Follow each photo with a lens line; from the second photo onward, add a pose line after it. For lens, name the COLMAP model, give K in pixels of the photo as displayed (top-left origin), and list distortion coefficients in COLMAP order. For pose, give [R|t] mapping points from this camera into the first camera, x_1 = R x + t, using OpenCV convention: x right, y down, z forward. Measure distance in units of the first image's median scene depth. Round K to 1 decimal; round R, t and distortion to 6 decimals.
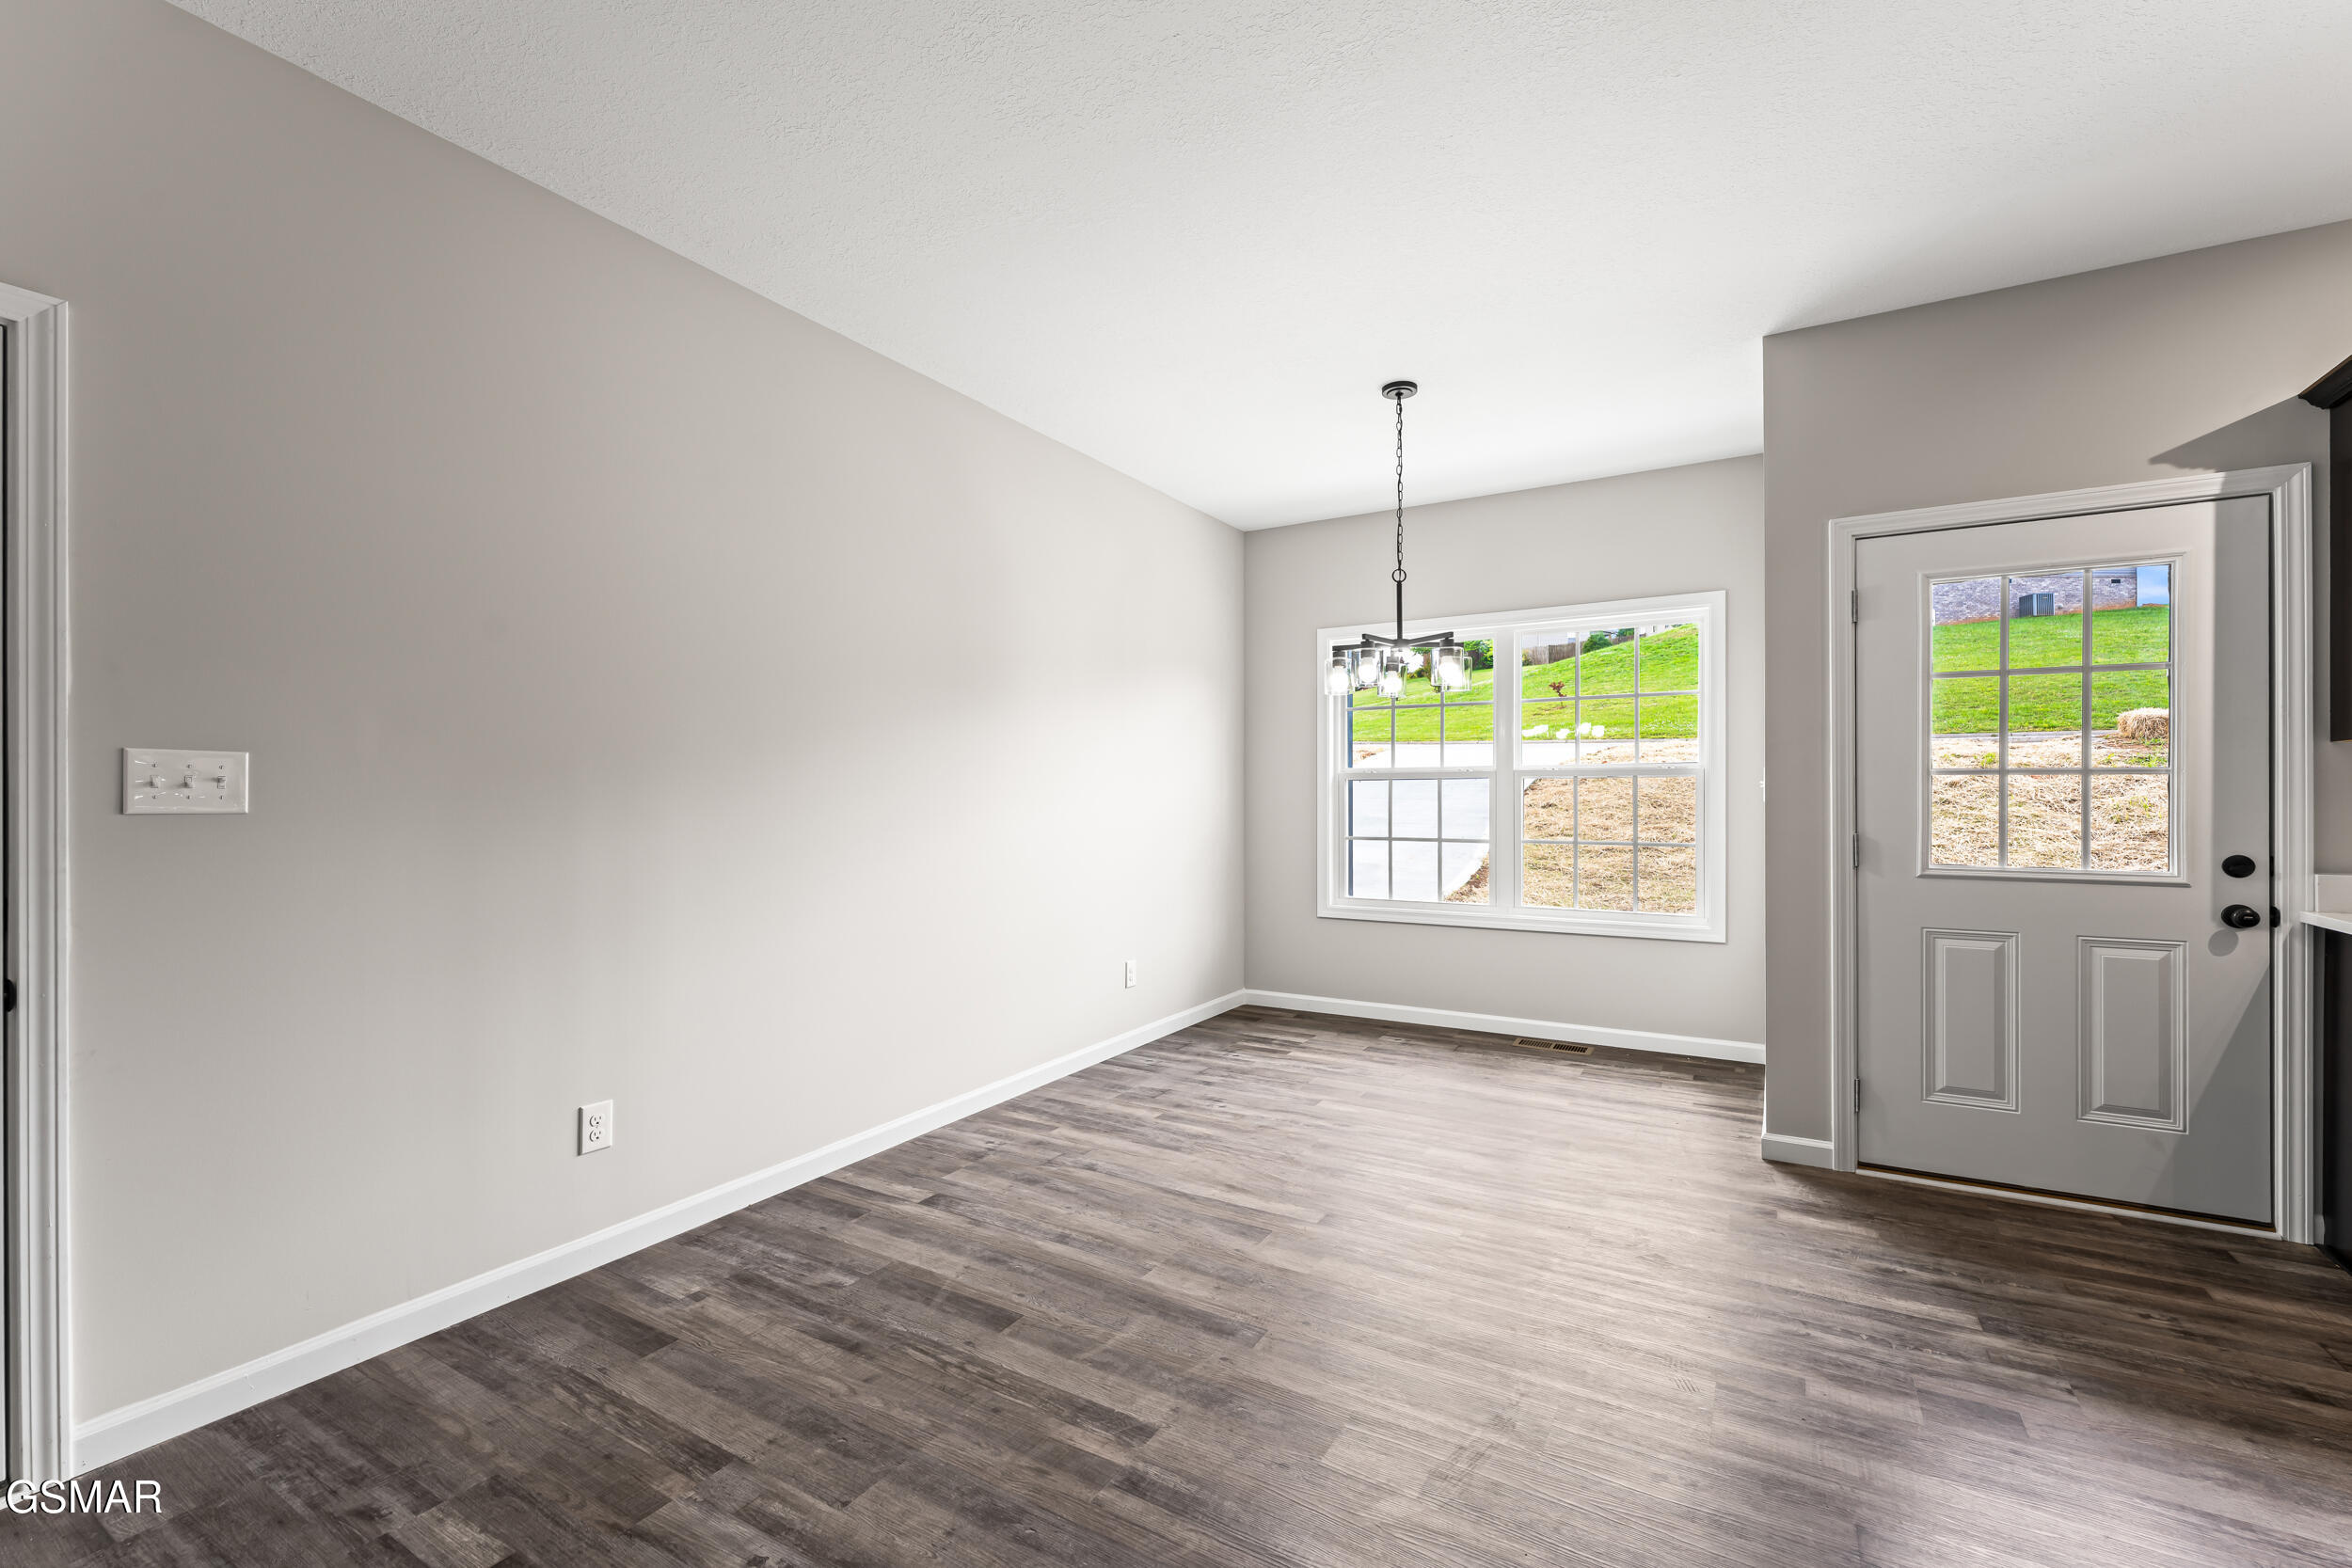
lens RADIAL K [[978.8, 0, 1159.0], [0, 978.8, 793.1], [0, 0, 1]] dist [0.001791, 0.000163]
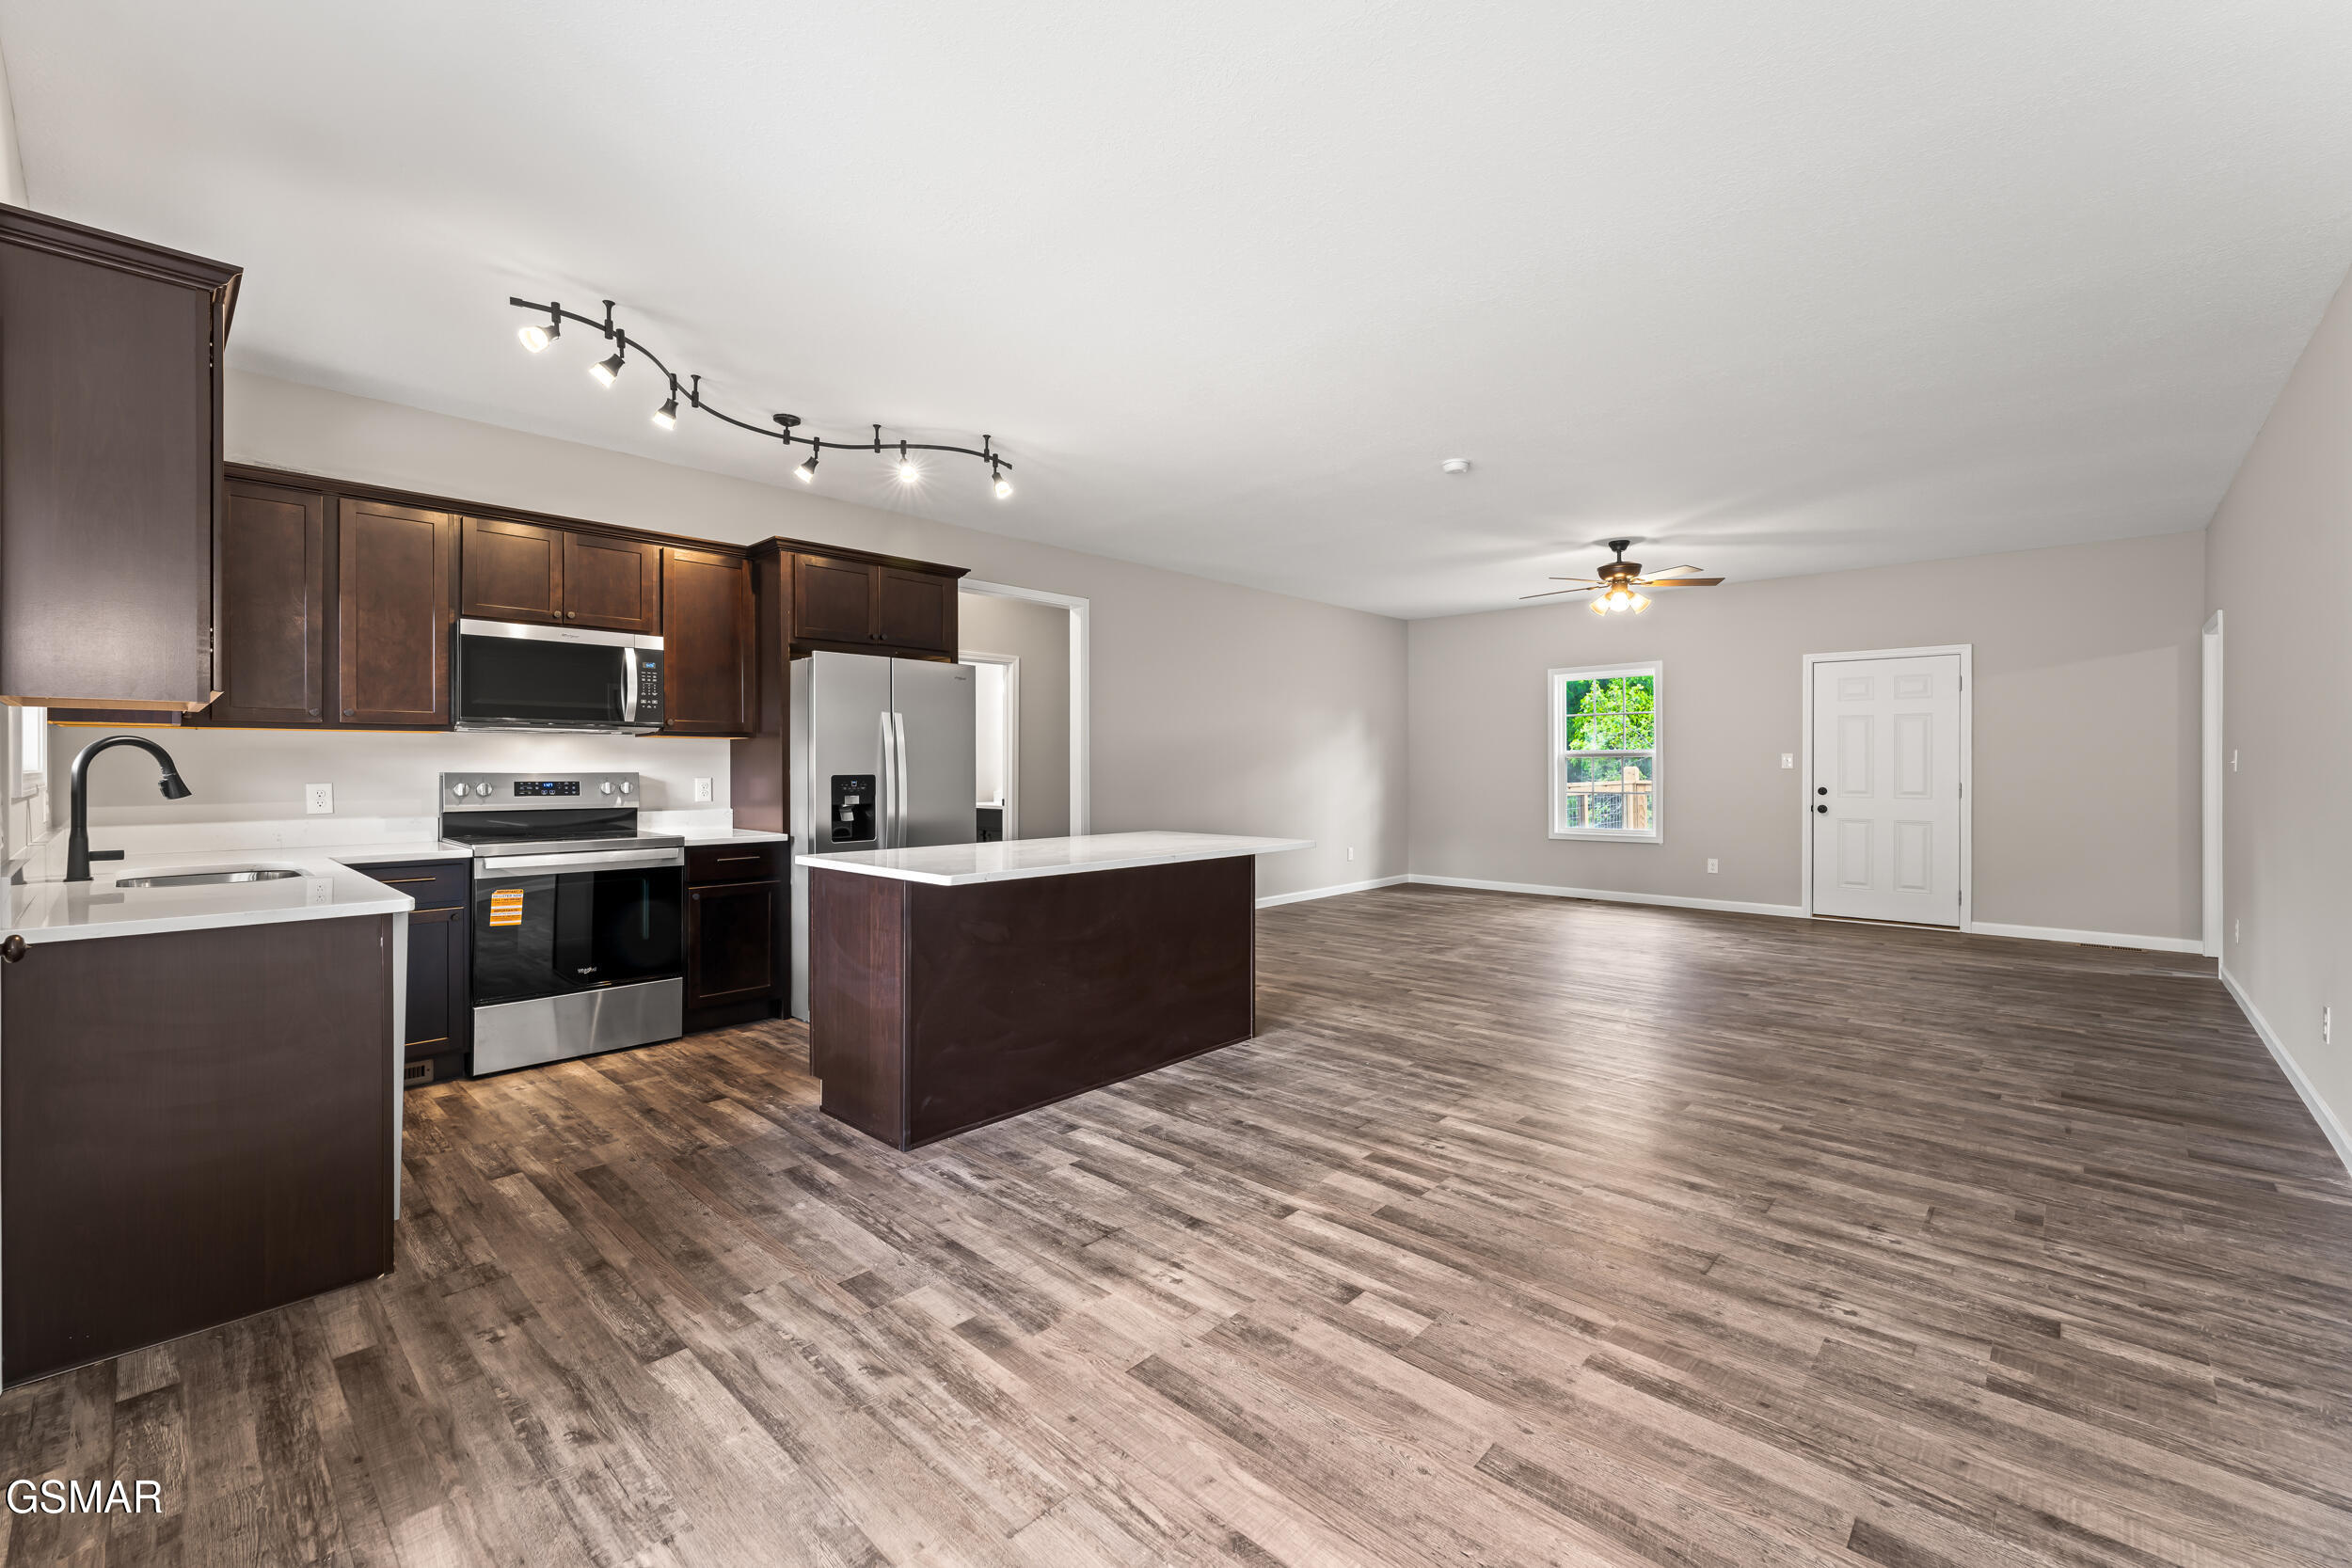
lens RADIAL K [[978.8, 0, 1198.0], [0, 978.8, 763.5], [0, 0, 1]] dist [0.001791, 0.000163]
pose [[-0.983849, -0.000419, 0.178997, 0.175711], [-0.000250, 0.999999, 0.000970, -0.010346], [-0.178998, 0.000910, -0.983849, 1.676790]]
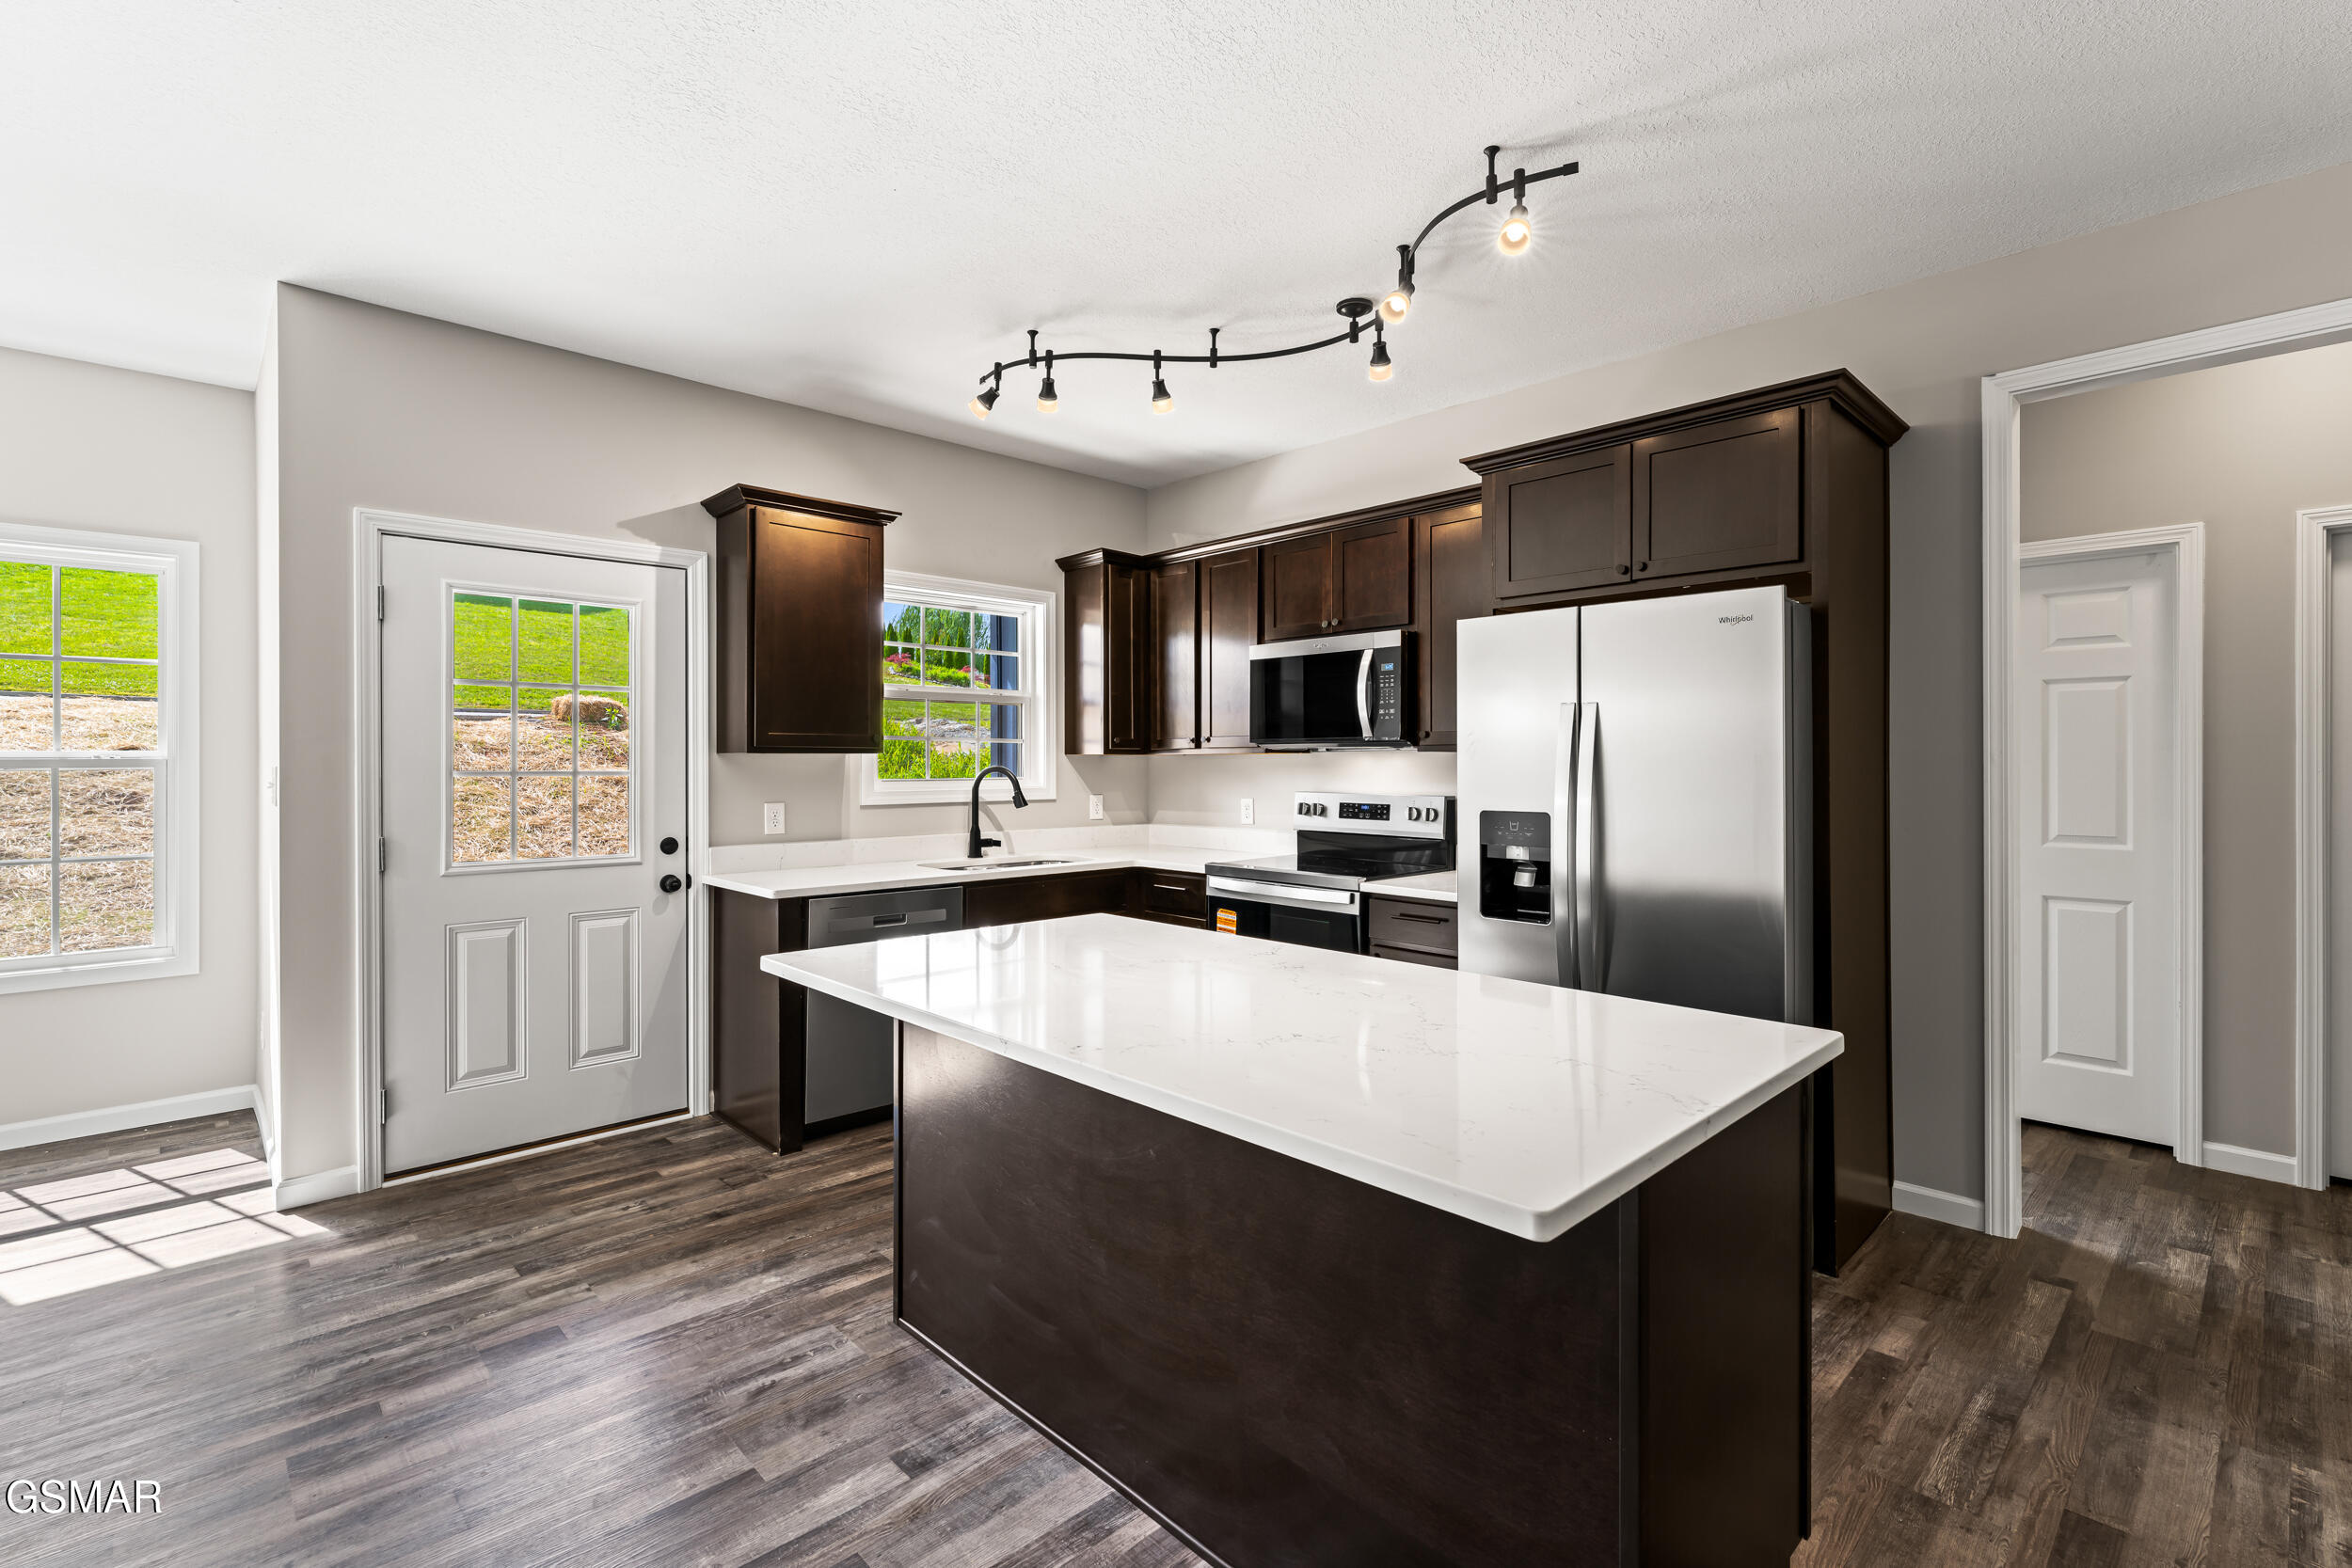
lens RADIAL K [[1089.0, 0, 1194.8], [0, 1089.0, 753.2], [0, 0, 1]] dist [-0.005624, -0.000152]
pose [[0.251589, 0.009774, 0.967785, -0.171190], [-0.000111, 0.999949, -0.010070, -0.042201], [-0.967834, 0.002426, 0.251577, -0.068646]]
